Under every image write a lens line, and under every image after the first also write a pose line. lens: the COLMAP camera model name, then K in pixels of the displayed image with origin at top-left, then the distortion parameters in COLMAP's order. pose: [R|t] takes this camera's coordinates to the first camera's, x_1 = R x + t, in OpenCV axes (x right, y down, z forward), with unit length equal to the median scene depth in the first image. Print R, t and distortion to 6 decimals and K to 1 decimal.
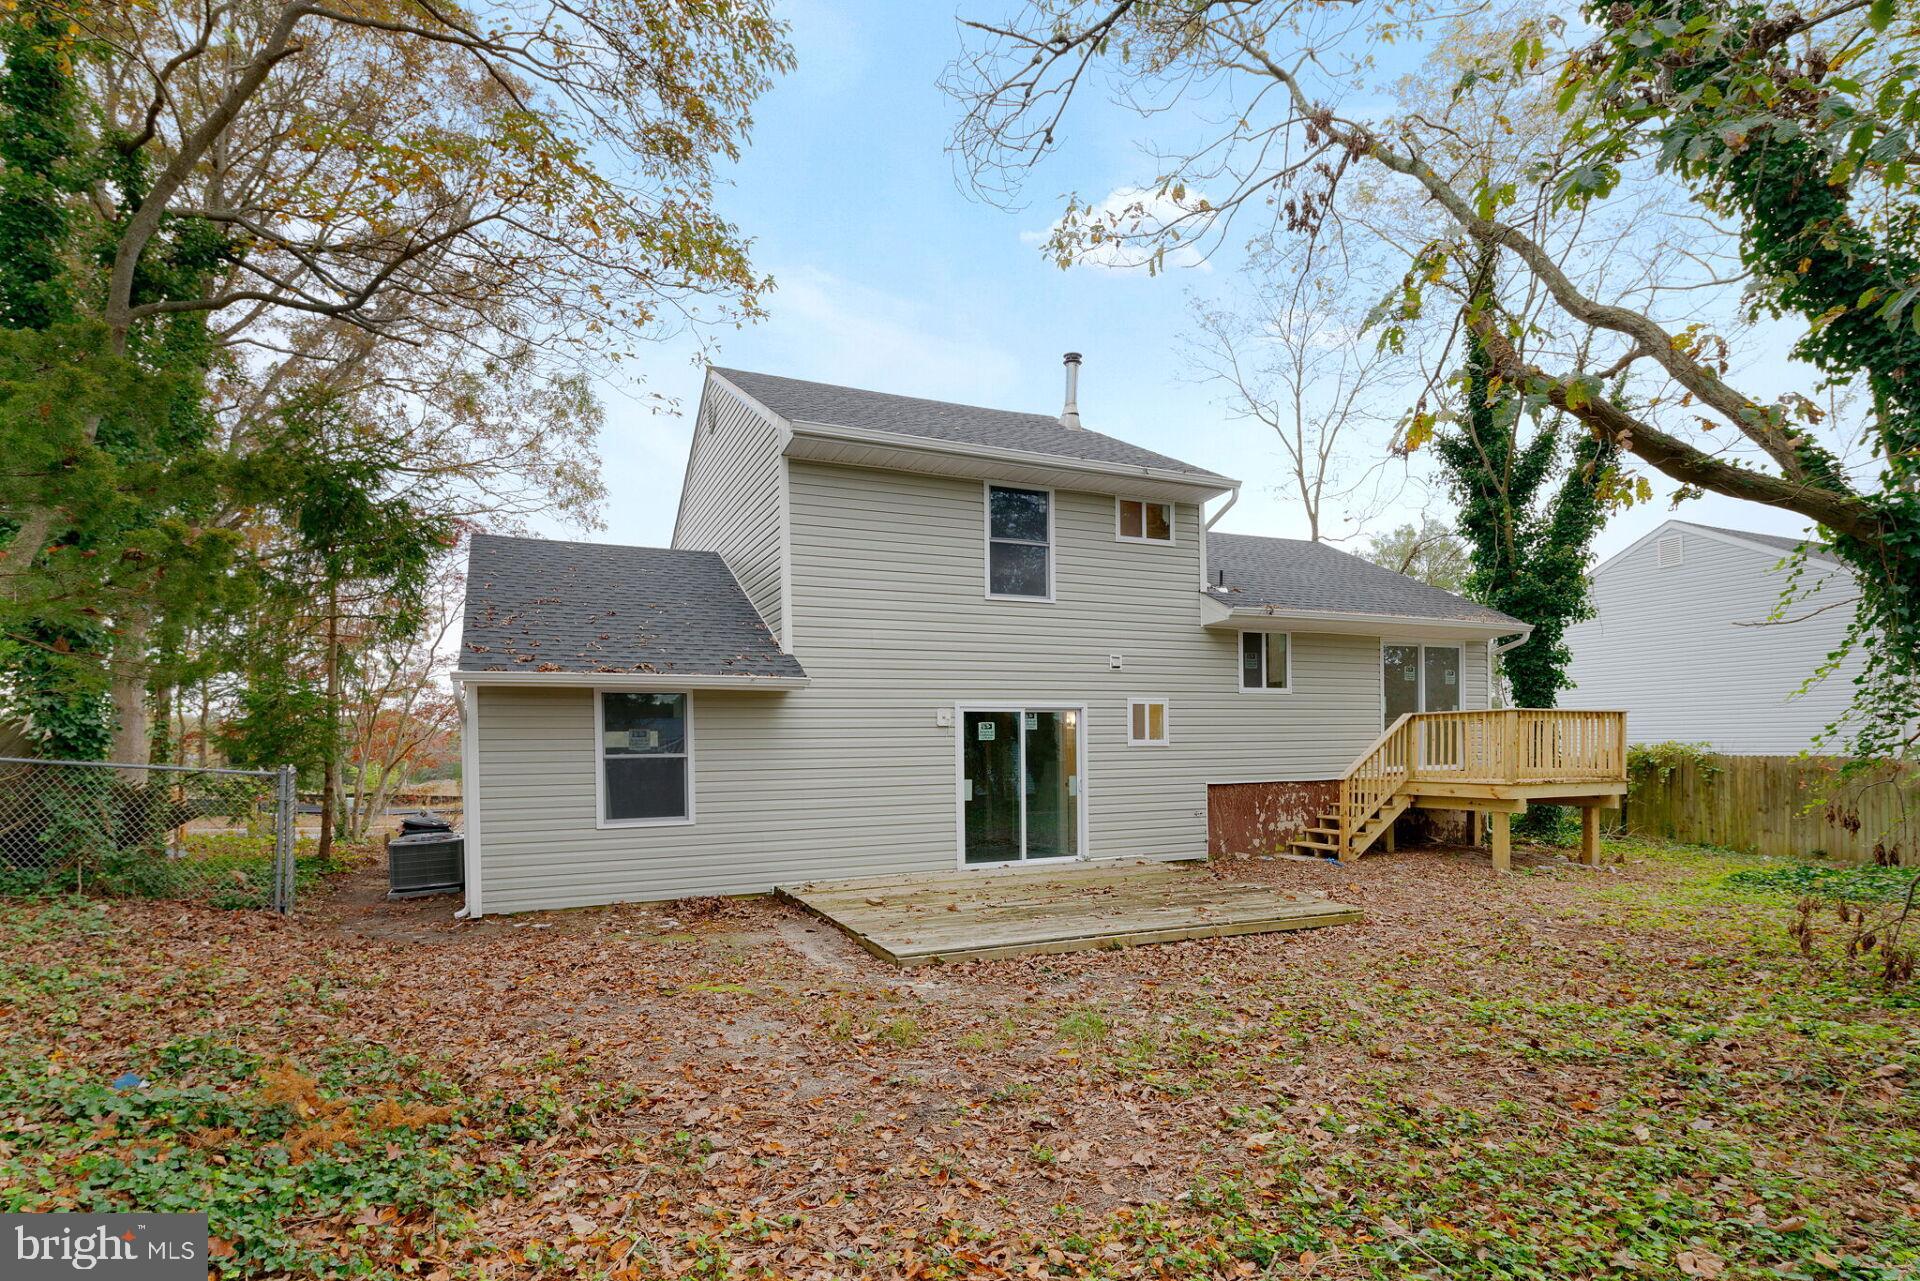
lens RADIAL K [[956.8, 0, 958.4], [0, 956.8, 742.4], [0, 0, 1]] dist [-0.001147, 0.000177]
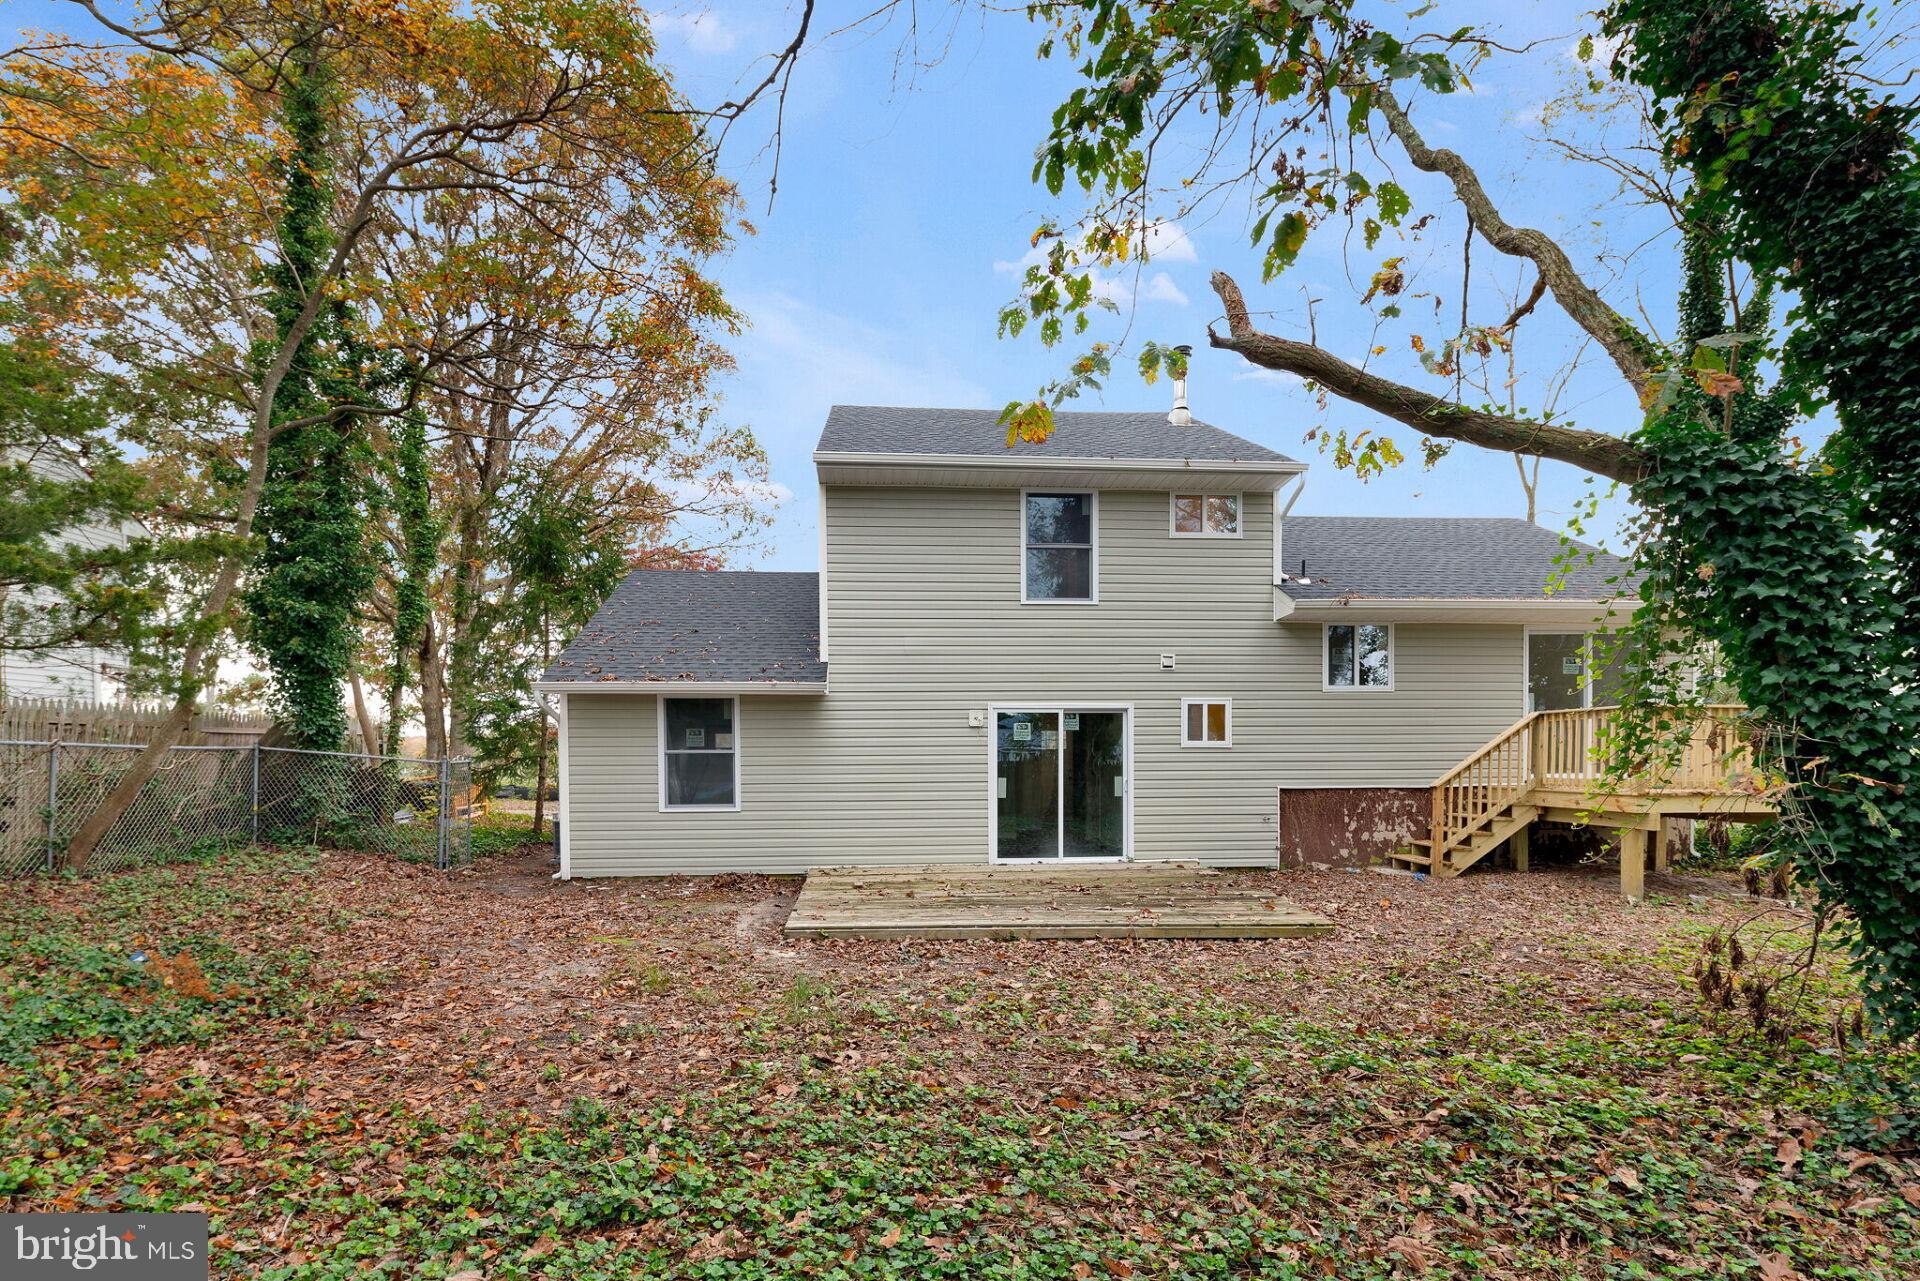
lens RADIAL K [[940.5, 0, 958.3], [0, 940.5, 764.3], [0, 0, 1]] dist [0.002153, 0.000114]
pose [[0.938460, 0.012403, -0.345166, 0.320031], [-0.006305, 0.999804, 0.018785, 0.005016], [0.345331, -0.015453, 0.938354, 0.020802]]
